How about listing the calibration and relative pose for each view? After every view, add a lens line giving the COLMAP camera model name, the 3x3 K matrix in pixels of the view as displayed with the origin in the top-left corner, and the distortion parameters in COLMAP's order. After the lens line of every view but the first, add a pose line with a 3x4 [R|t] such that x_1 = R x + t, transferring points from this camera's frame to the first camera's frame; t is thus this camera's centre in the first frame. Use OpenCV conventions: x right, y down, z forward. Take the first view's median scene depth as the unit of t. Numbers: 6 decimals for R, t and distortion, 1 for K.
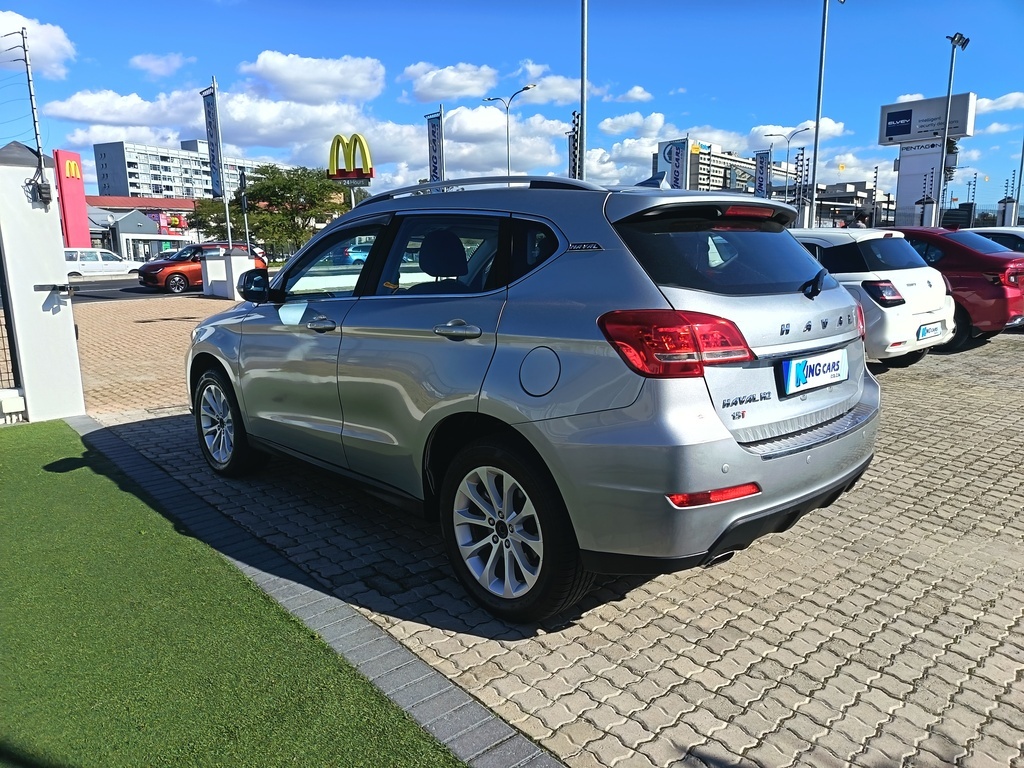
lens RADIAL K [[709.7, 0, 510.3], [0, 709.7, 383.2], [0, 0, 1]] dist [0.025751, -0.024901]
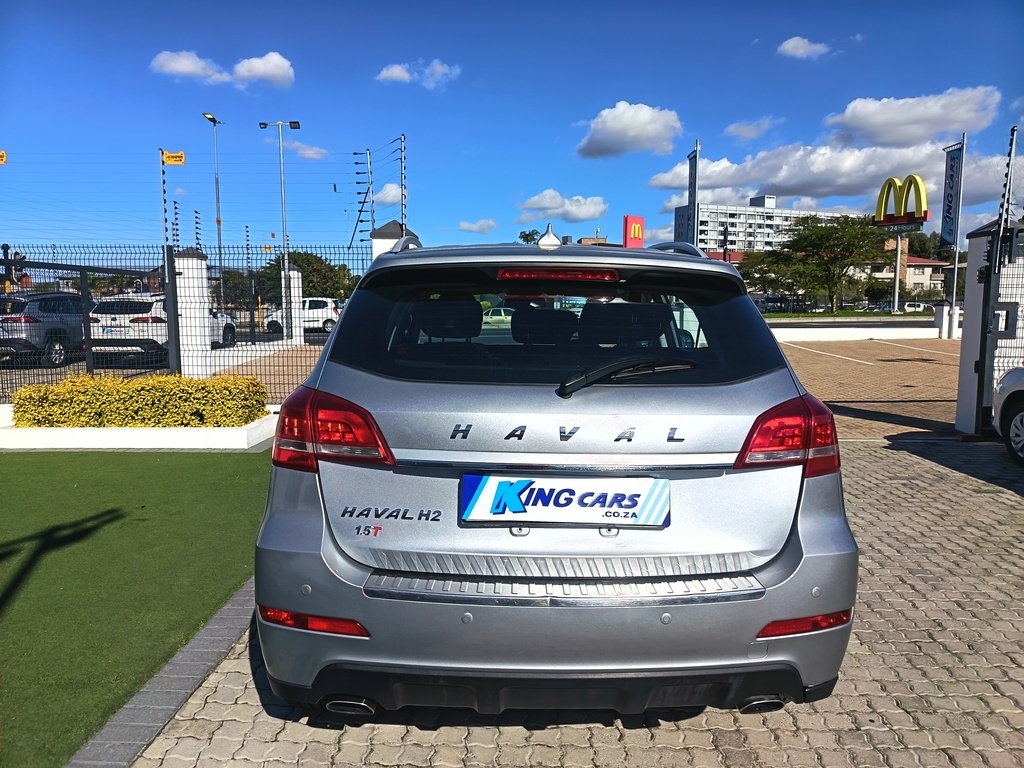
lens RADIAL K [[709.7, 0, 505.5], [0, 709.7, 382.3], [0, 0, 1]] dist [0.025751, -0.024901]
pose [[0.739663, 0.090716, -0.666836, 0.708575], [-0.137103, 0.990405, -0.017342, -0.093213], [0.658864, 0.104252, 0.745003, 0.374742]]
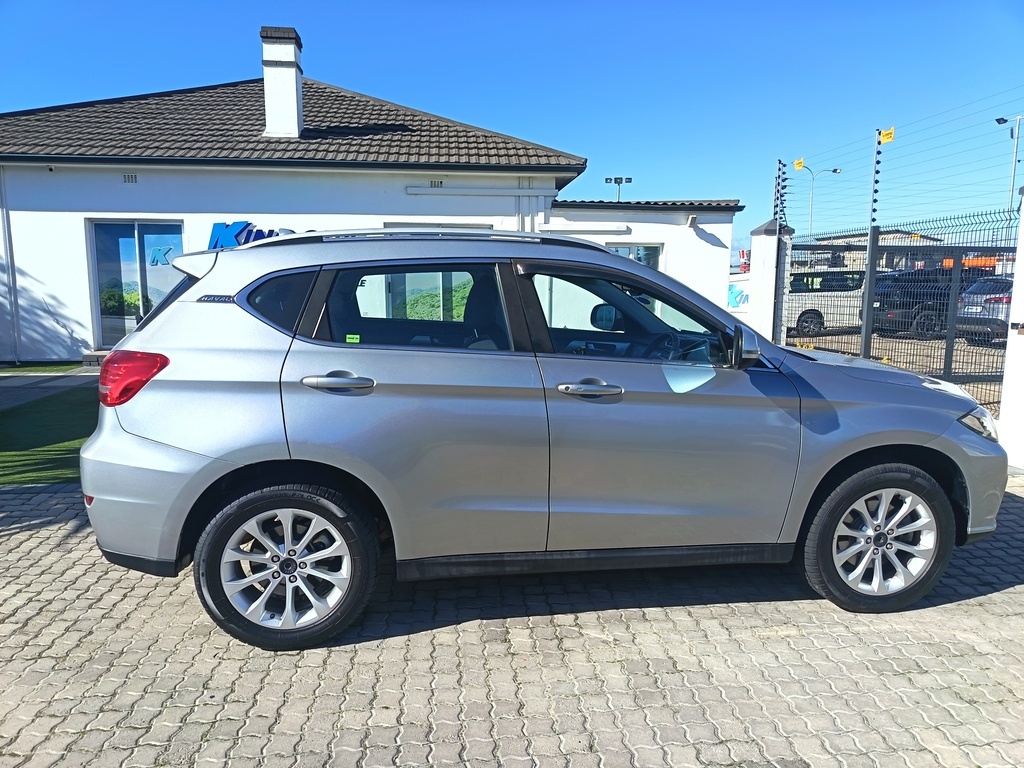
lens RADIAL K [[709.7, 0, 507.4], [0, 709.7, 386.9], [0, 0, 1]] dist [0.025751, -0.024901]
pose [[-0.595665, 0.129483, -0.792728, 0.917748], [-0.140890, 0.954778, 0.261818, -0.391813], [0.790781, 0.267643, -0.550485, 1.932358]]
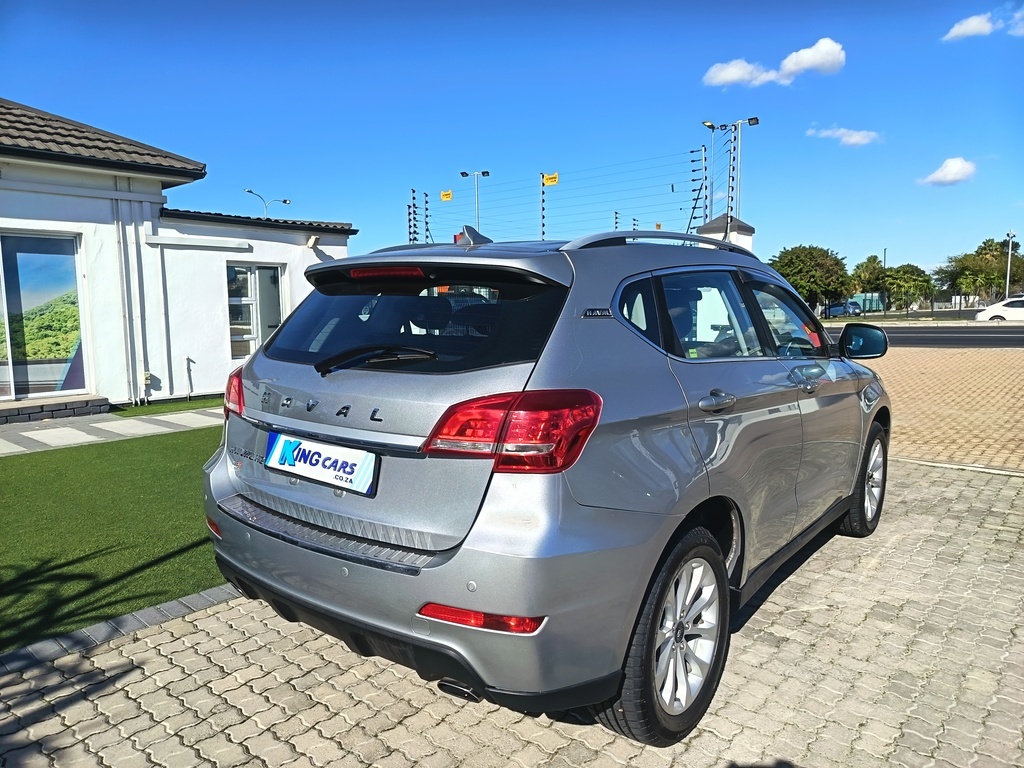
lens RADIAL K [[709.7, 0, 511.3], [0, 709.7, 388.5], [0, 0, 1]] dist [0.025751, -0.024901]
pose [[0.131218, 0.128460, -0.982995, 1.078432], [-0.169538, 0.979869, 0.105421, -0.192684], [0.976749, 0.152822, 0.150355, 0.921245]]
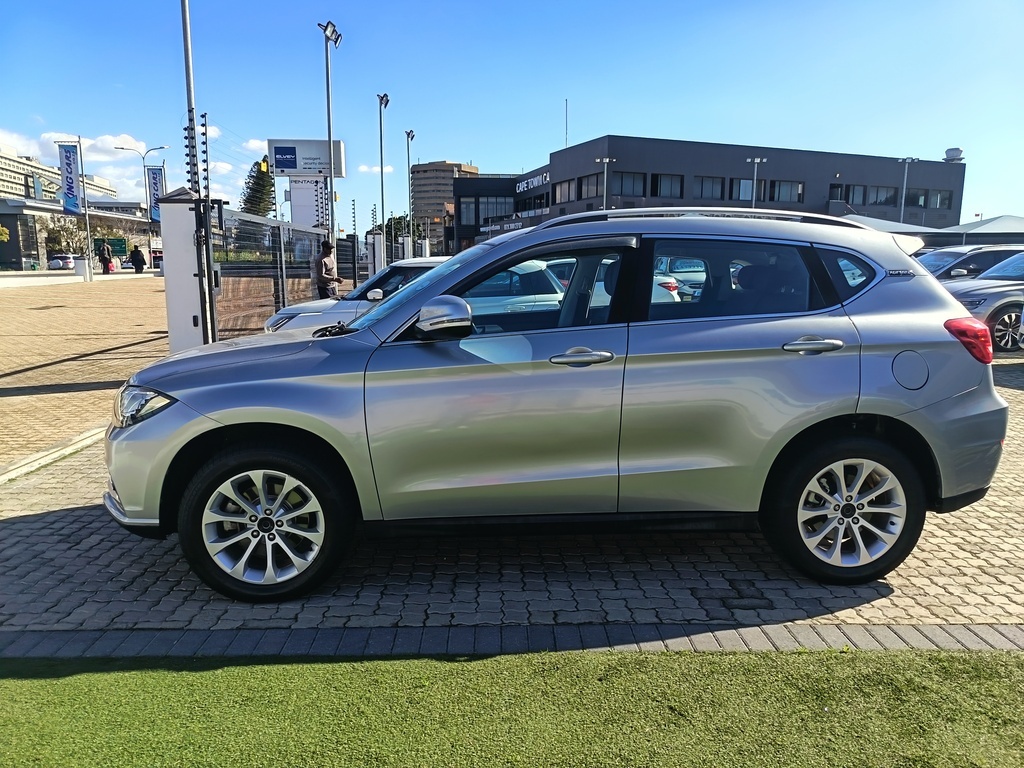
lens RADIAL K [[709.7, 0, 514.5], [0, 709.7, 384.9], [0, 0, 1]] dist [0.025751, -0.024901]
pose [[0.644315, -0.106711, 0.757279, -1.116140], [0.126724, 0.991425, 0.031885, -0.100464], [-0.754188, 0.075422, 0.652313, 0.554298]]
